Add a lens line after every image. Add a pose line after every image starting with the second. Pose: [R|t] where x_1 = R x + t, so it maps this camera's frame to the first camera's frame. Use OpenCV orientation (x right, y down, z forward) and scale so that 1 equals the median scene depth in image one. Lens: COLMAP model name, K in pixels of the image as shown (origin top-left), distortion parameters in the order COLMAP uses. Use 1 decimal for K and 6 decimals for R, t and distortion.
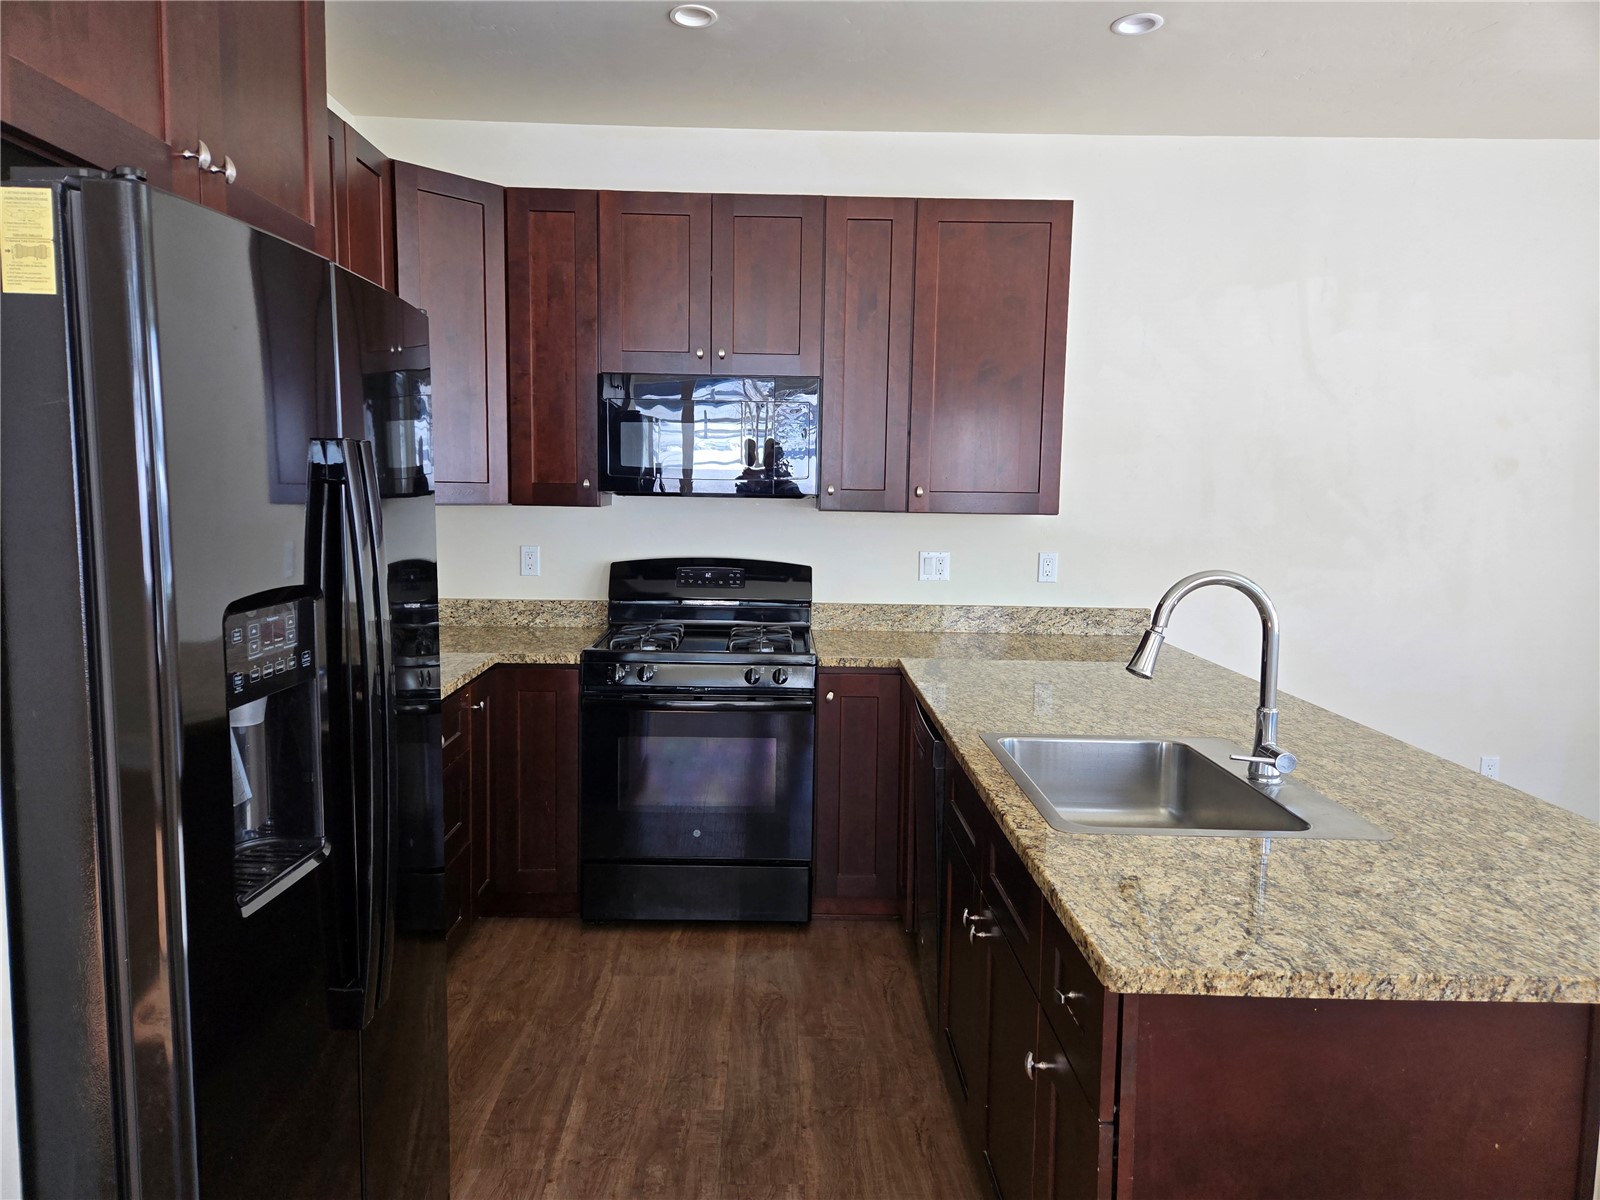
lens RADIAL K [[1060.5, 0, 801.4], [0, 1060.5, 590.5], [0, 0, 1]] dist [0.073086, -0.059775]
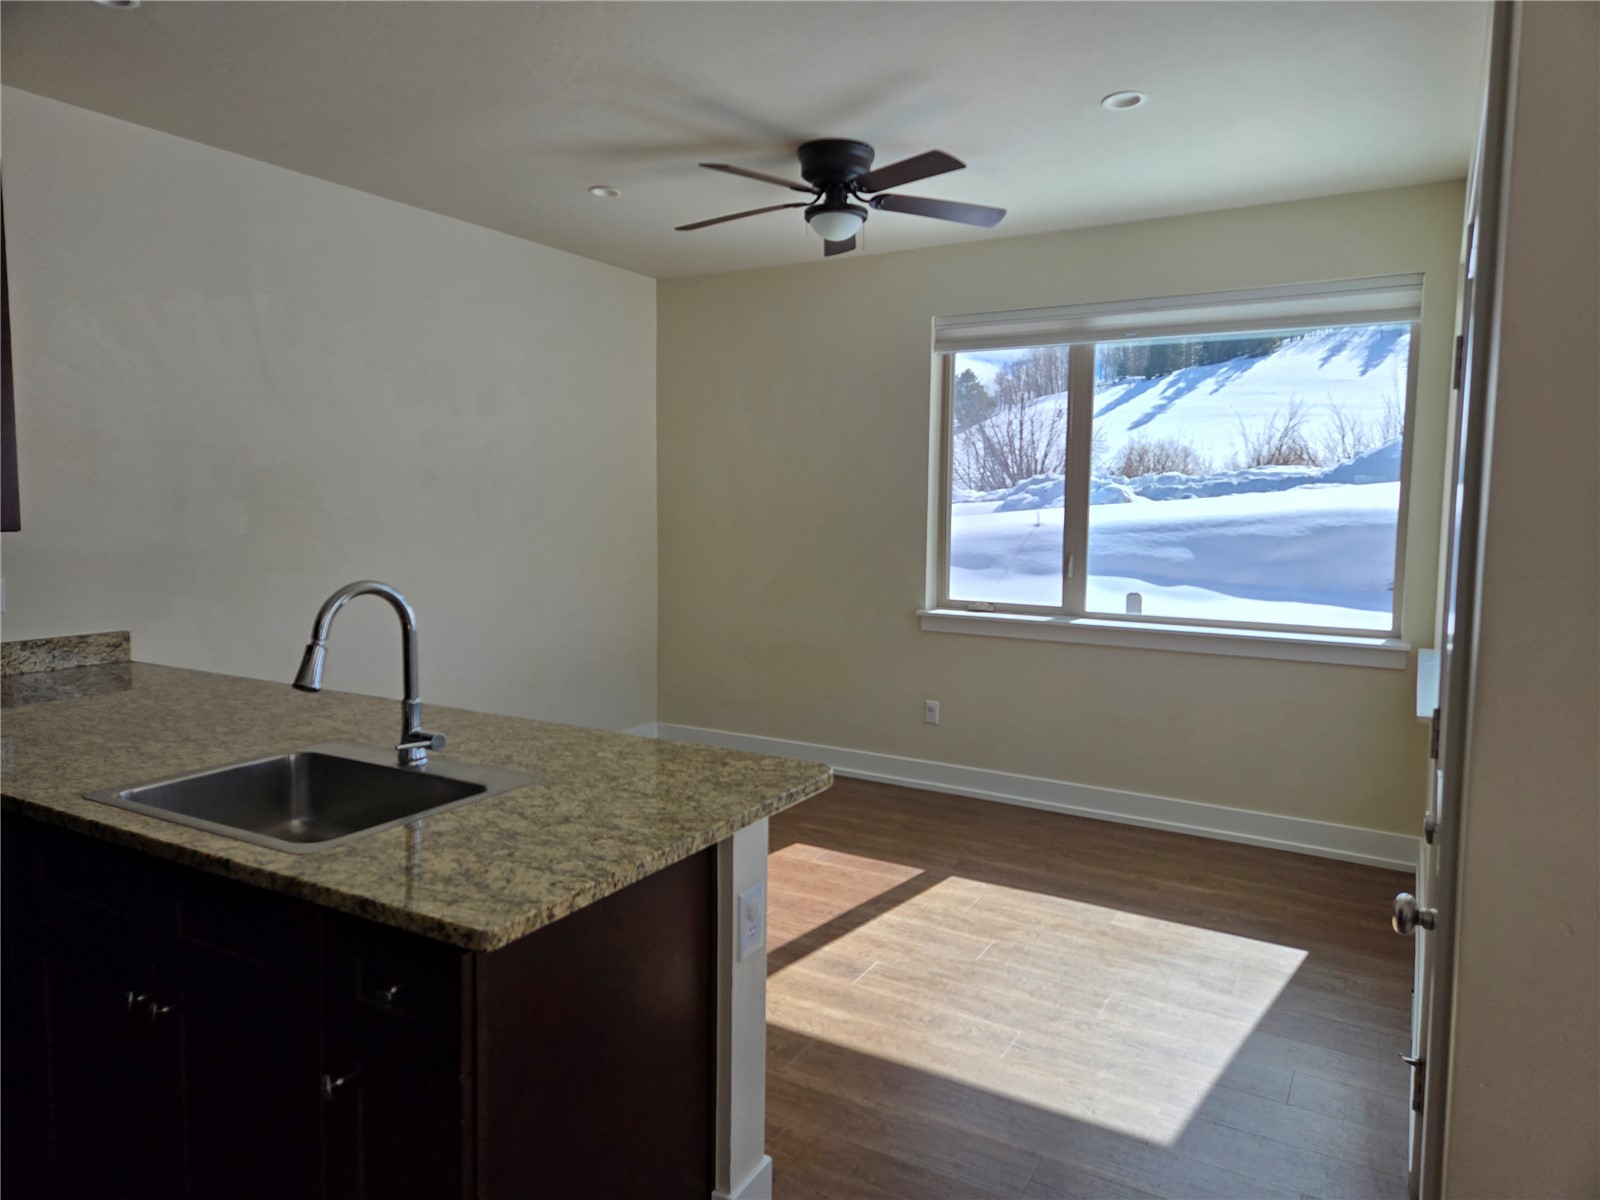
lens RADIAL K [[1060.5, 0, 801.4], [0, 1060.5, 590.5], [0, 0, 1]] dist [0.073086, -0.059775]
pose [[0.504788, -0.088803, 0.858664, -0.432733], [0.087076, 0.994859, 0.051699, -0.036258], [-0.858840, 0.048672, 0.509926, 0.095728]]
